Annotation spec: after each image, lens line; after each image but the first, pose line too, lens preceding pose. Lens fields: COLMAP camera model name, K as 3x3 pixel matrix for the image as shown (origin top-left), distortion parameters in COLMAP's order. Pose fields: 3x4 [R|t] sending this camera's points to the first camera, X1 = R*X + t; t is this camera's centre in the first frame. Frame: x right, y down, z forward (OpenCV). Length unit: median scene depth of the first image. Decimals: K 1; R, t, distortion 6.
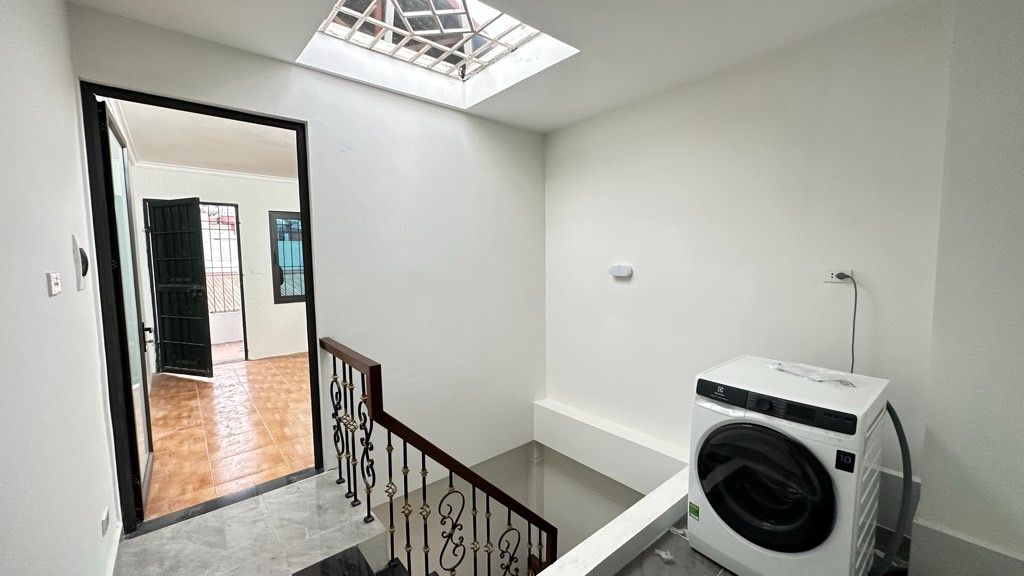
lens RADIAL K [[407.1, 0, 528.5], [0, 407.1, 286.3], [0, 0, 1]] dist [0.001075, -0.000080]
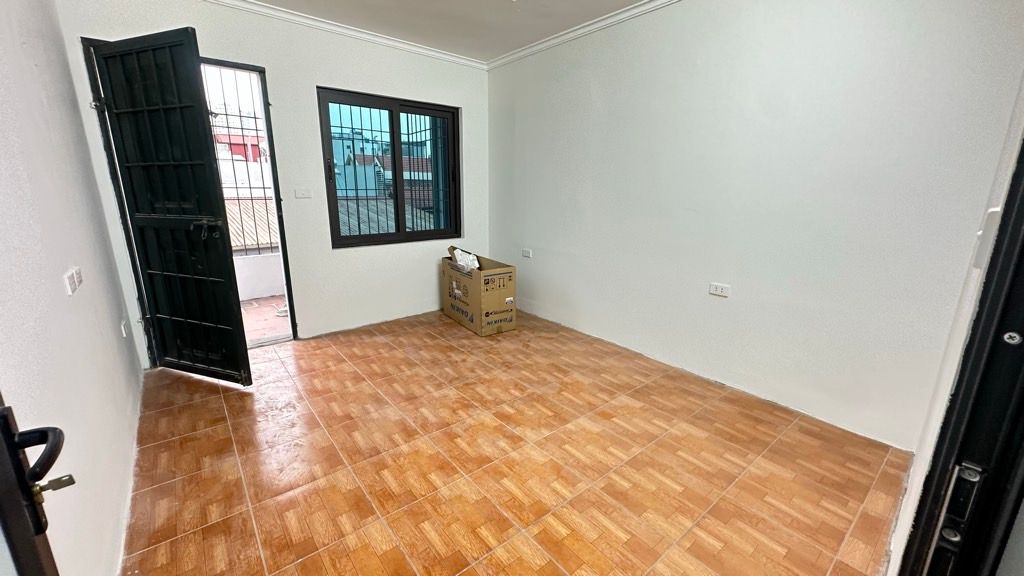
lens RADIAL K [[407.1, 0, 528.5], [0, 407.1, 286.3], [0, 0, 1]] dist [0.001075, -0.000080]
pose [[0.999558, 0.029678, -0.001434, -0.387333], [-0.029051, 0.986299, 0.162390, -0.011209], [0.006233, -0.162277, 0.986726, 0.459226]]
